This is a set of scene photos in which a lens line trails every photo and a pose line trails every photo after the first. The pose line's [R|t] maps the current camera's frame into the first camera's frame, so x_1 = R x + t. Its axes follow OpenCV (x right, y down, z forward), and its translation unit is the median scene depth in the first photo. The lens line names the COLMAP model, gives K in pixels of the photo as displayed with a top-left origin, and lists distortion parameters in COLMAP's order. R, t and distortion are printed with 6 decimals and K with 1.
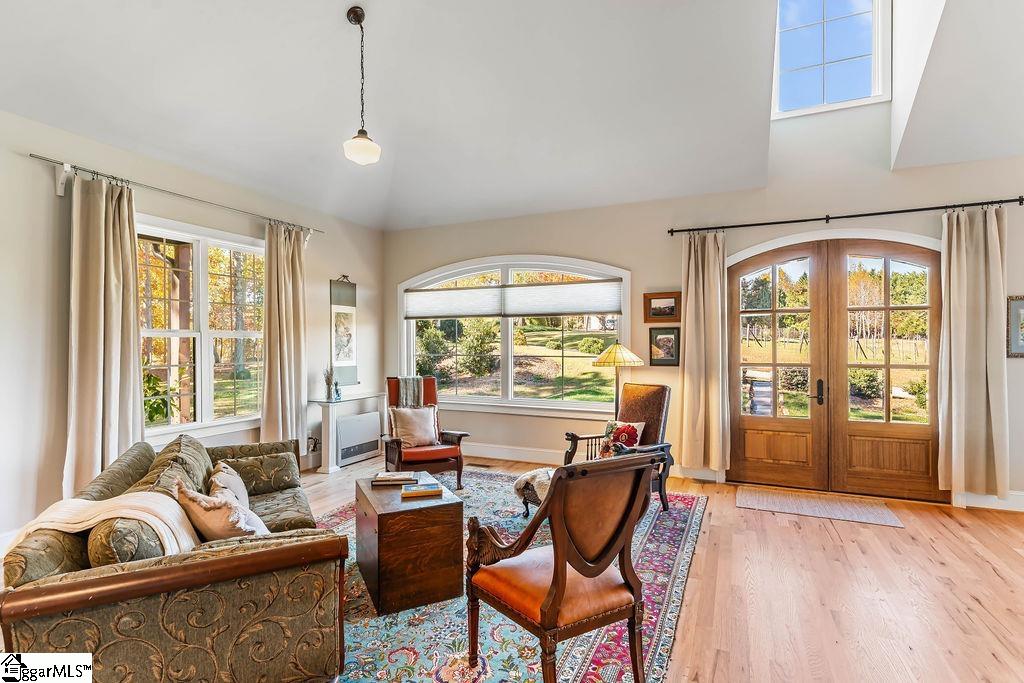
lens RADIAL K [[501.6, 0, 511.2], [0, 501.6, 341.6], [0, 0, 1]] dist [0.002158, 0.000606]
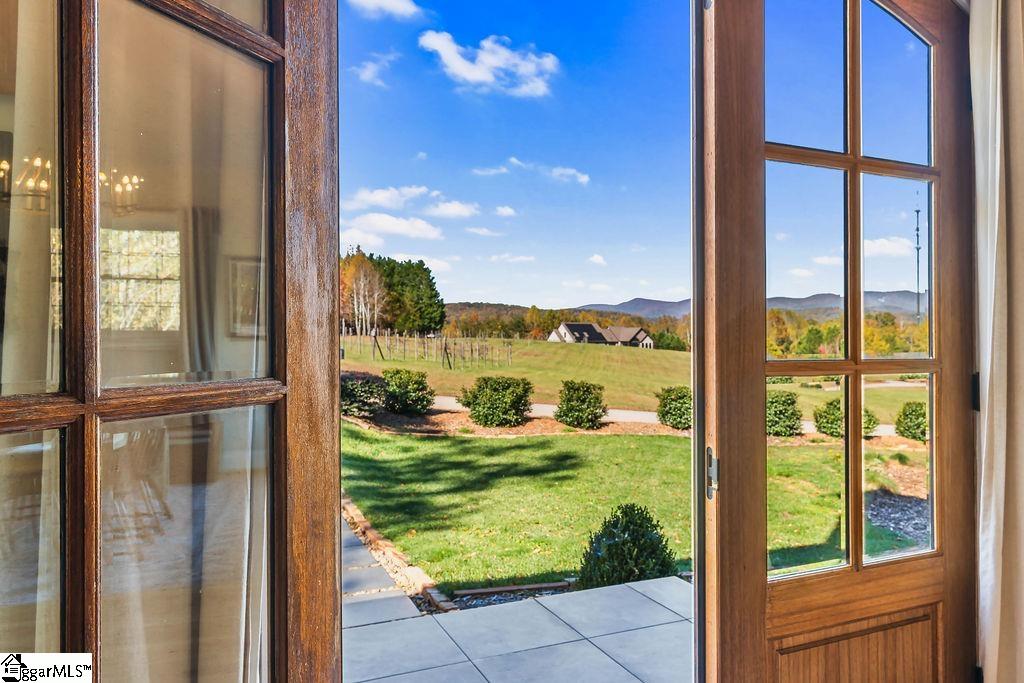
lens RADIAL K [[696.3, 0, 508.3], [0, 696.3, 340.8], [0, 0, 1]] dist [-0.003009, -0.000290]
pose [[0.675672, 0.000839, 0.737202, 0.330455], [-0.001337, 0.999999, 0.000087, 0.036161], [-0.737201, -0.001045, 0.675672, 0.876600]]
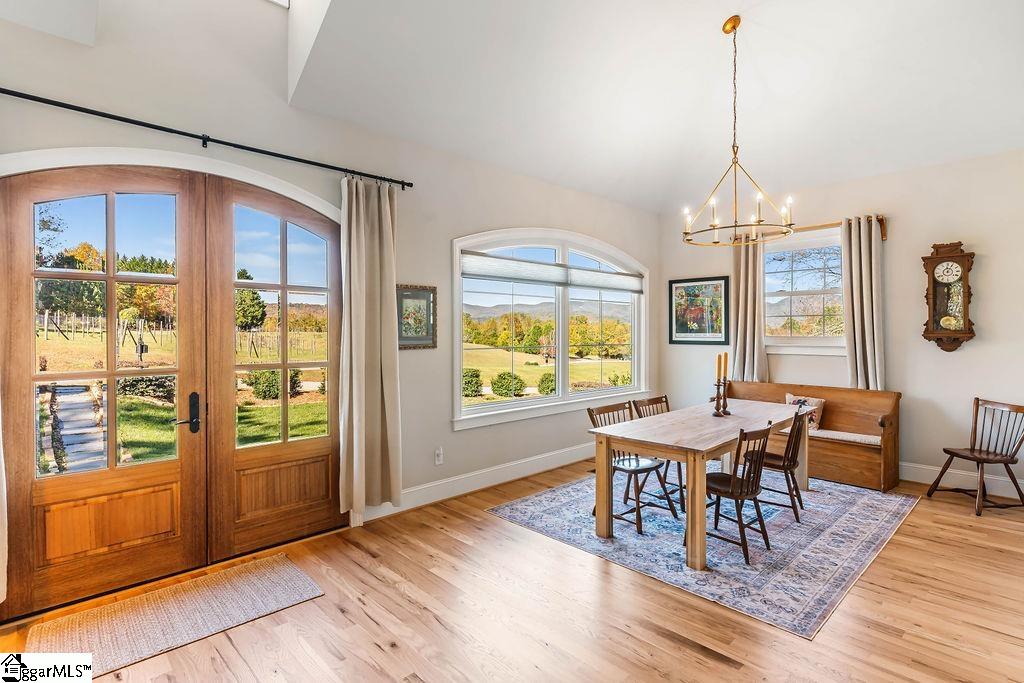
lens RADIAL K [[501.6, 0, 516.8], [0, 501.6, 336.2], [0, 0, 1]] dist [0.002158, 0.000606]
pose [[0.368267, -0.003973, 0.929712, 0.186239], [-0.001659, 0.999986, 0.004930, 0.000986], [-0.929719, -0.003358, 0.368255, 0.407318]]
